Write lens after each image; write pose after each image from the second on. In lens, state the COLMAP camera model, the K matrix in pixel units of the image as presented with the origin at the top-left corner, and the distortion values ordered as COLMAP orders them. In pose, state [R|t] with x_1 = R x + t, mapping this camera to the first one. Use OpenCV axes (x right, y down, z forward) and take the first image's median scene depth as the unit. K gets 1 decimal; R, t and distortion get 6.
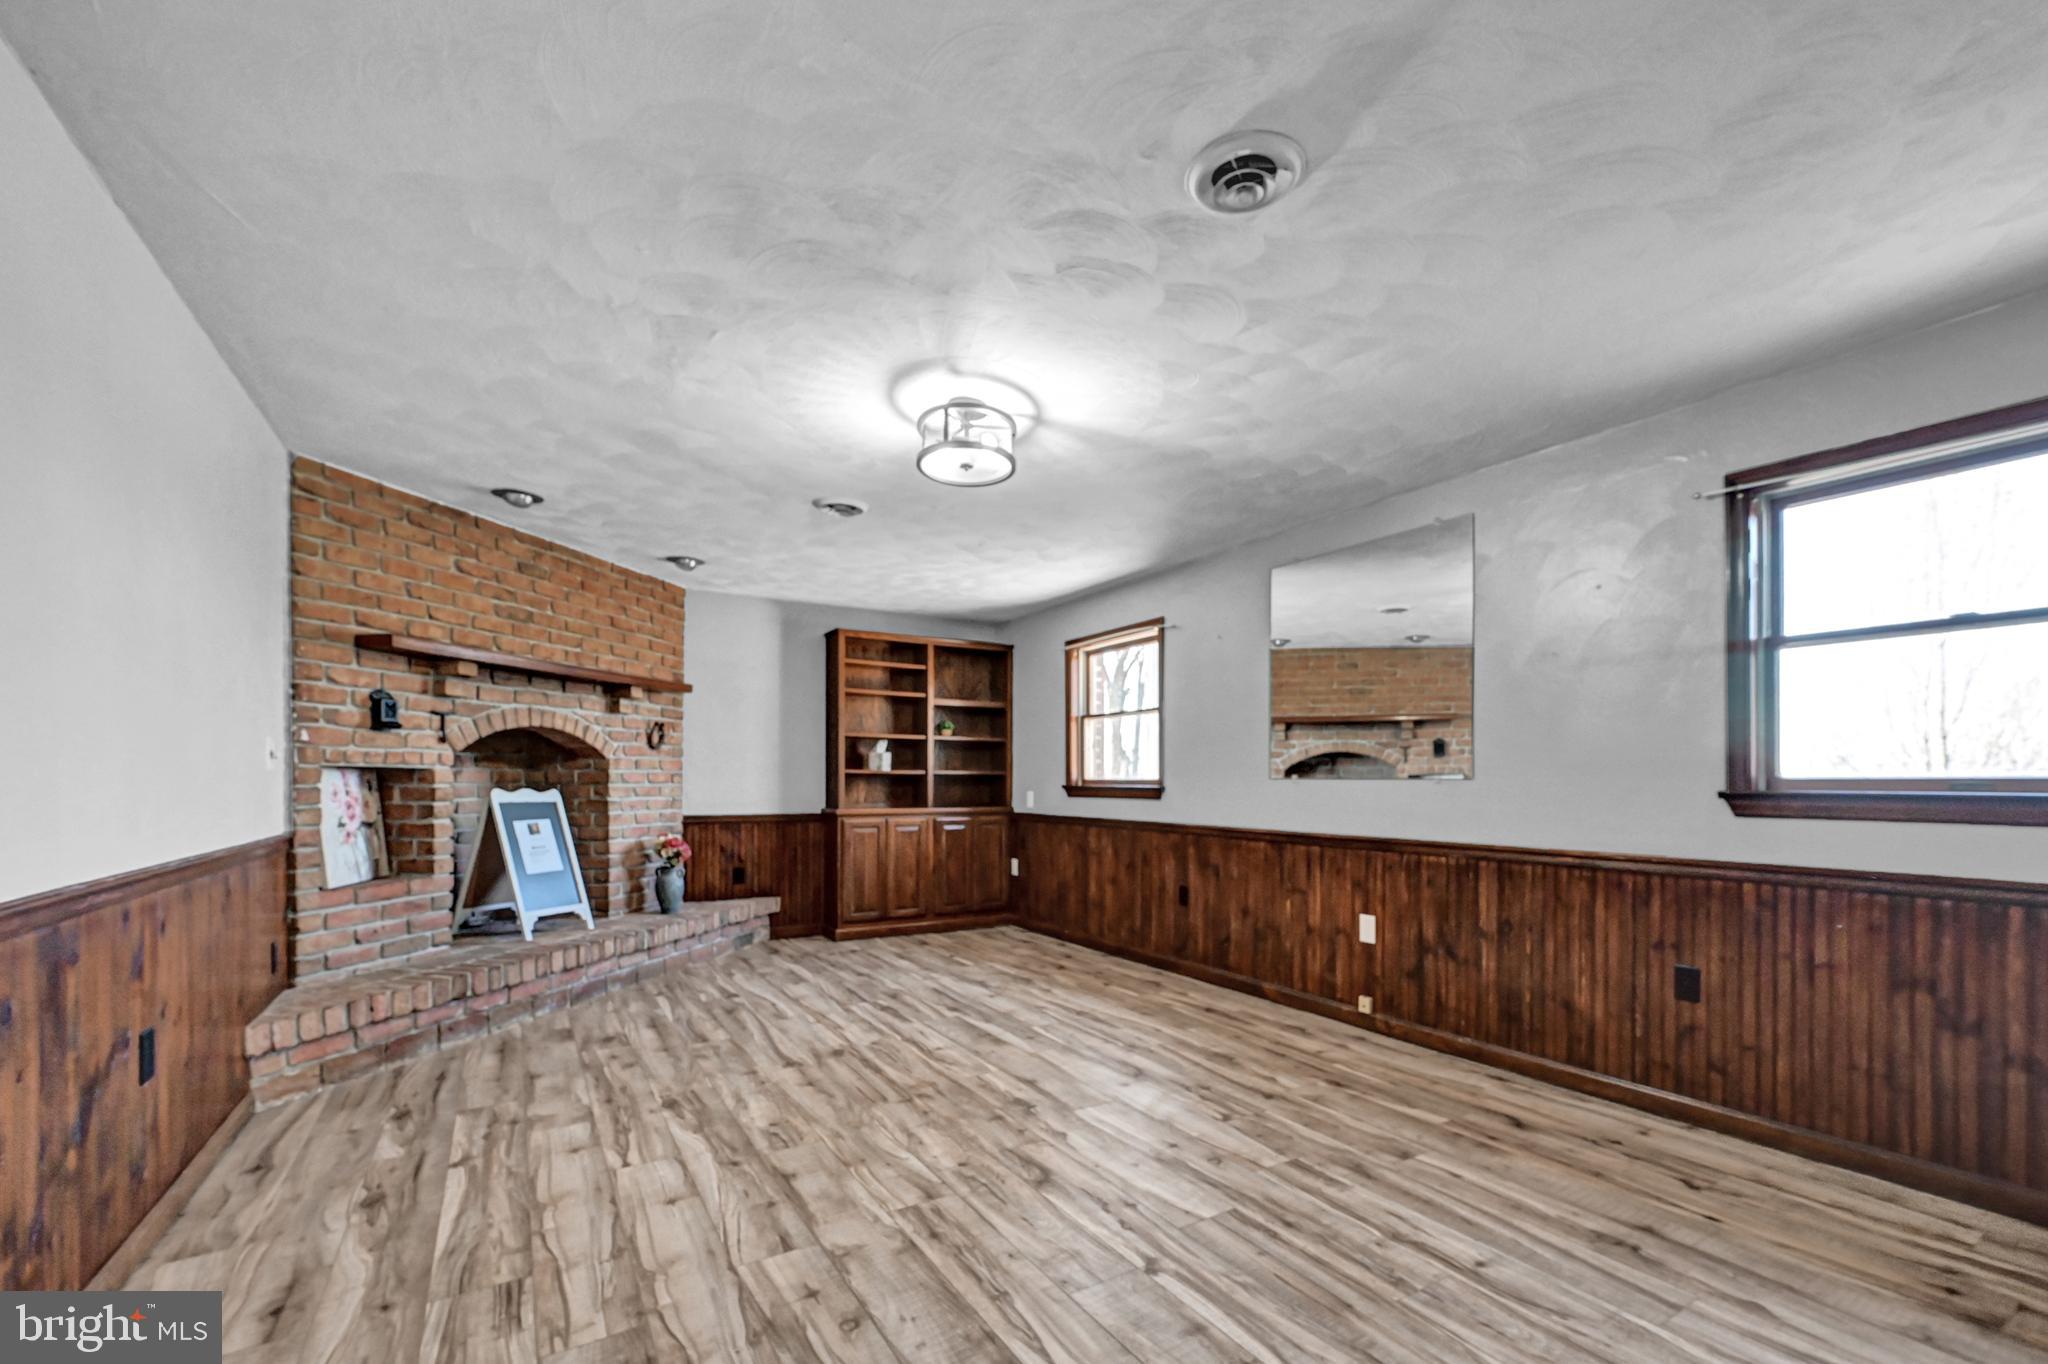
lens RADIAL K [[809.6, 0, 1027.7], [0, 809.6, 781.2], [0, 0, 1]] dist [-0.001296, -0.000014]
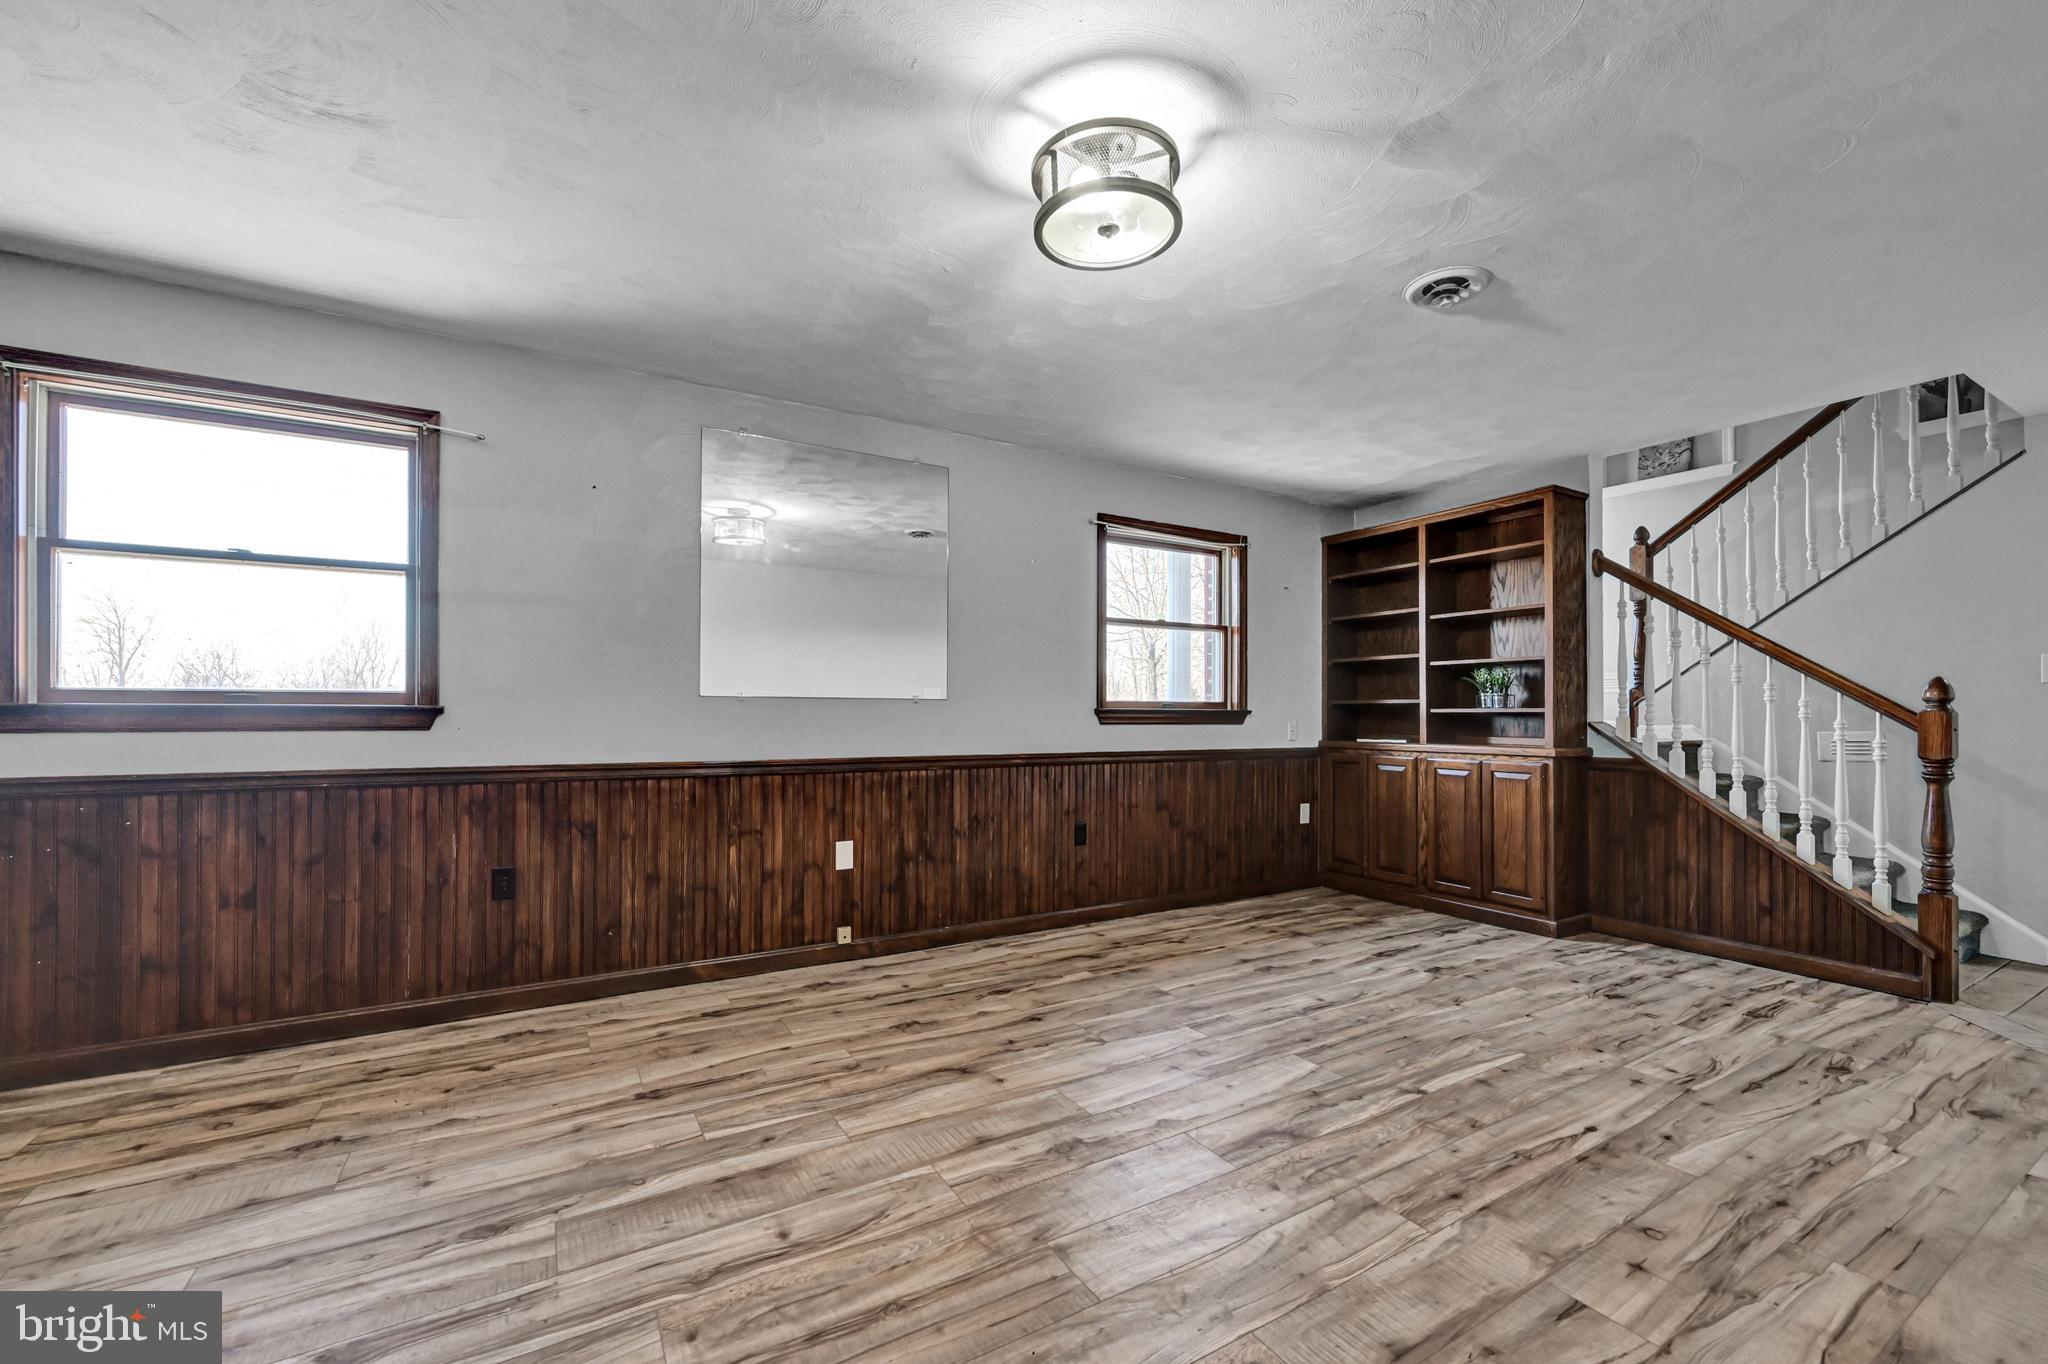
lens RADIAL K [[834.0, 0, 1027.5], [0, 834.0, 706.4], [0, 0, 1]] dist [0.000864, 0.000783]
pose [[0.033482, -0.001432, 0.999438, -0.641969], [-0.005713, 0.999982, 0.001625, 0.004509], [-0.999423, -0.005764, 0.033473, 0.868746]]
